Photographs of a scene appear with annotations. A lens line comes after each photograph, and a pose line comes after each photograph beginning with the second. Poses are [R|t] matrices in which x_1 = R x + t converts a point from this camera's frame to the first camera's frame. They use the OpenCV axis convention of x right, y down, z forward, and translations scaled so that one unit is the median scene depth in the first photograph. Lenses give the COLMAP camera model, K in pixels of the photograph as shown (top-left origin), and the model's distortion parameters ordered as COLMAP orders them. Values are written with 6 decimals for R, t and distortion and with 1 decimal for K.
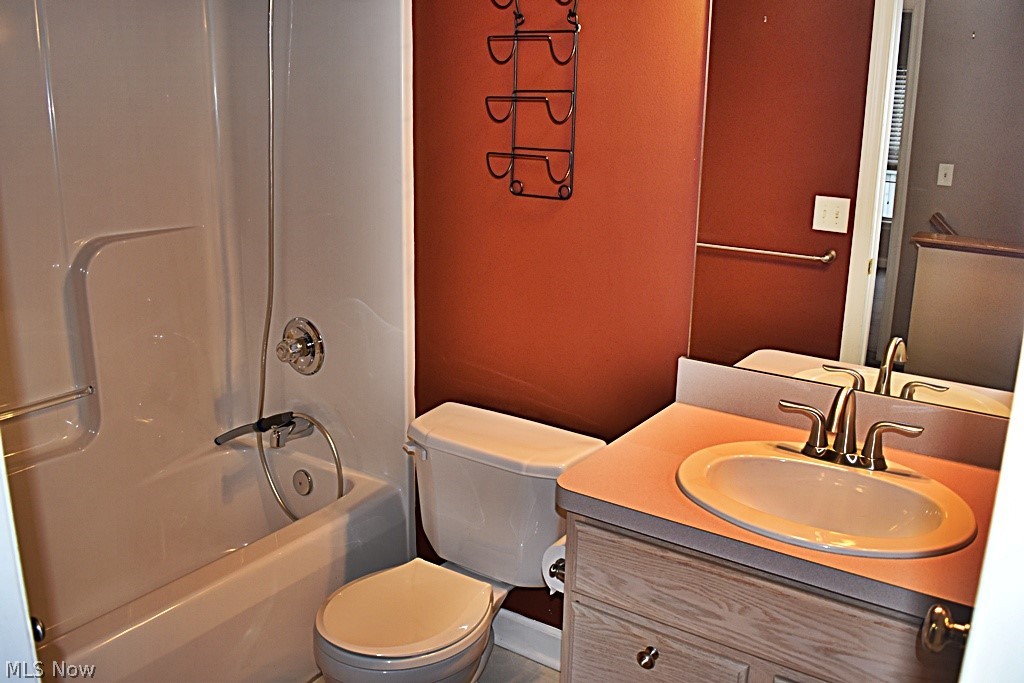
lens RADIAL K [[875.2, 0, 506.0], [0, 875.2, 344.3], [0, 0, 1]] dist [-0.091028, 0.012810]
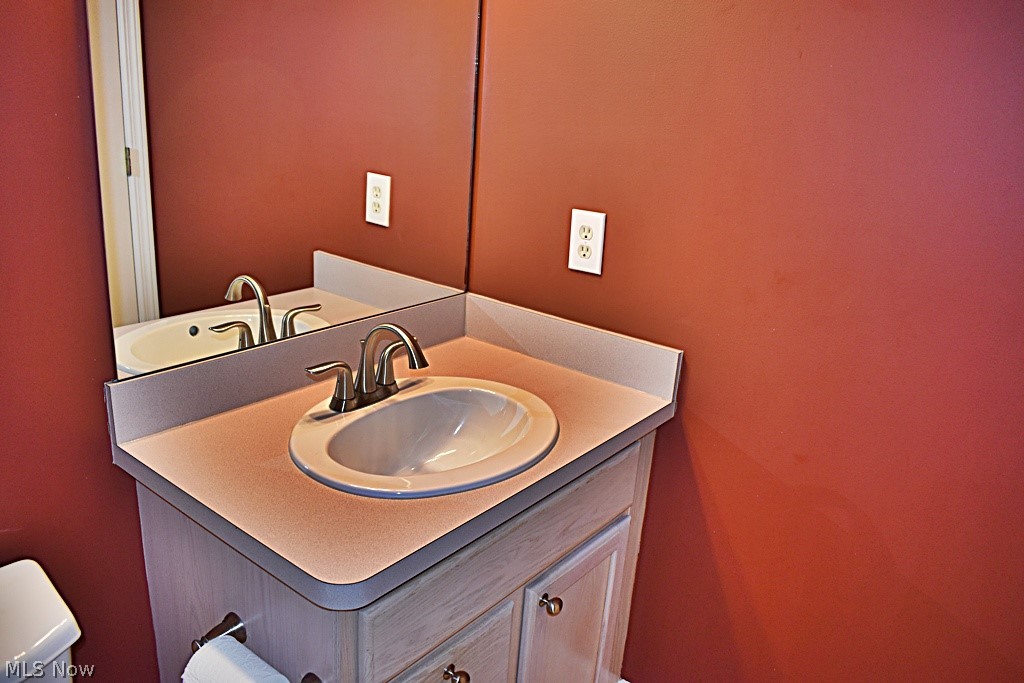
lens RADIAL K [[796.5, 0, 505.2], [0, 796.5, 344.1], [0, 0, 1]] dist [-0.095617, 0.012714]
pose [[0.059854, -0.330510, 0.941903, -0.448659], [0.202303, 0.928029, 0.312787, -0.181804], [-0.977492, 0.171828, 0.122410, 0.756424]]
